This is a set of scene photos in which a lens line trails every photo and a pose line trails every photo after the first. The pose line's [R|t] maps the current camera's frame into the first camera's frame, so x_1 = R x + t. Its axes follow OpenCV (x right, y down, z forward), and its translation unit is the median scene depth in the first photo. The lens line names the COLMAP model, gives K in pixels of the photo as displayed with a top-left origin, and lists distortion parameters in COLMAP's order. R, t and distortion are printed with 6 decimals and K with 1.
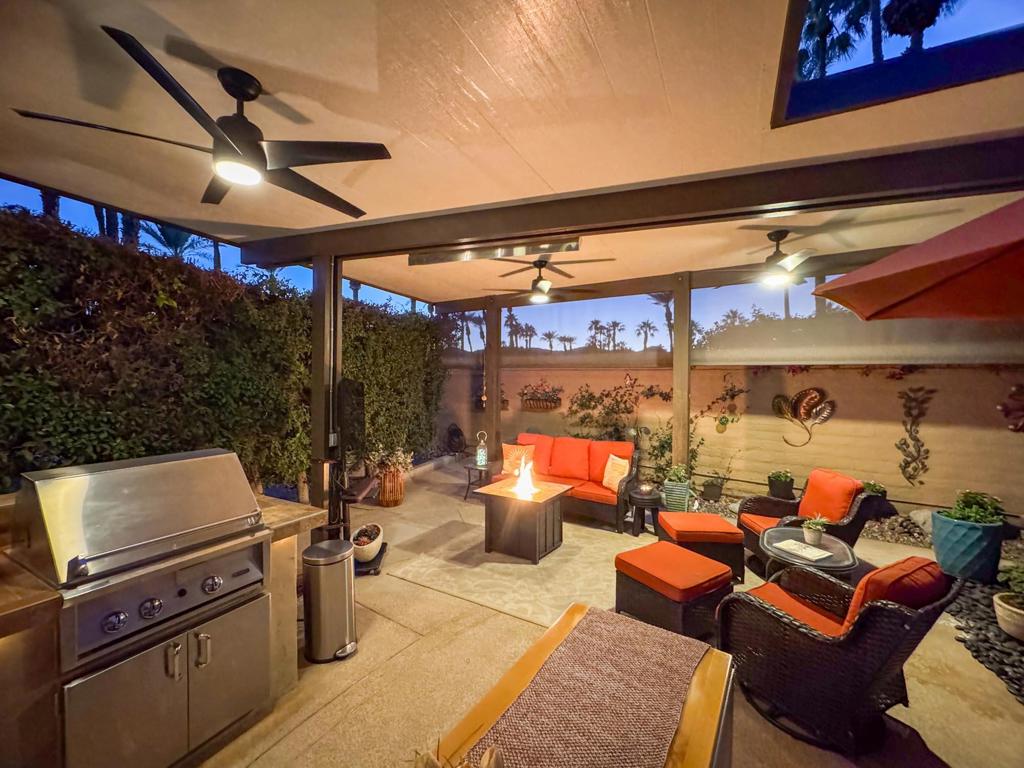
lens RADIAL K [[405.8, 0, 505.8], [0, 405.8, 397.0], [0, 0, 1]] dist [0.006377, 0.001223]
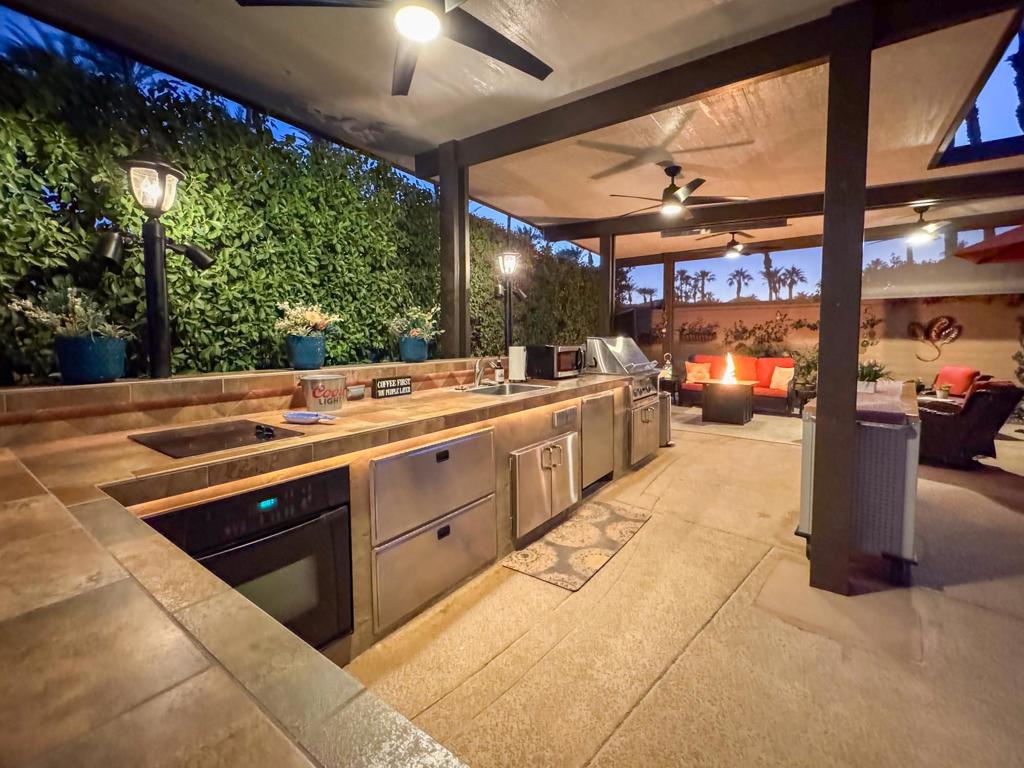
lens RADIAL K [[405.8, 0, 542.9], [0, 405.8, 366.5], [0, 0, 1]] dist [0.006377, 0.001223]
pose [[0.993982, -0.009573, -0.109121, -0.279432], [0.013494, 0.999287, 0.035254, 0.060437], [0.108706, -0.036514, 0.993403, -0.331718]]
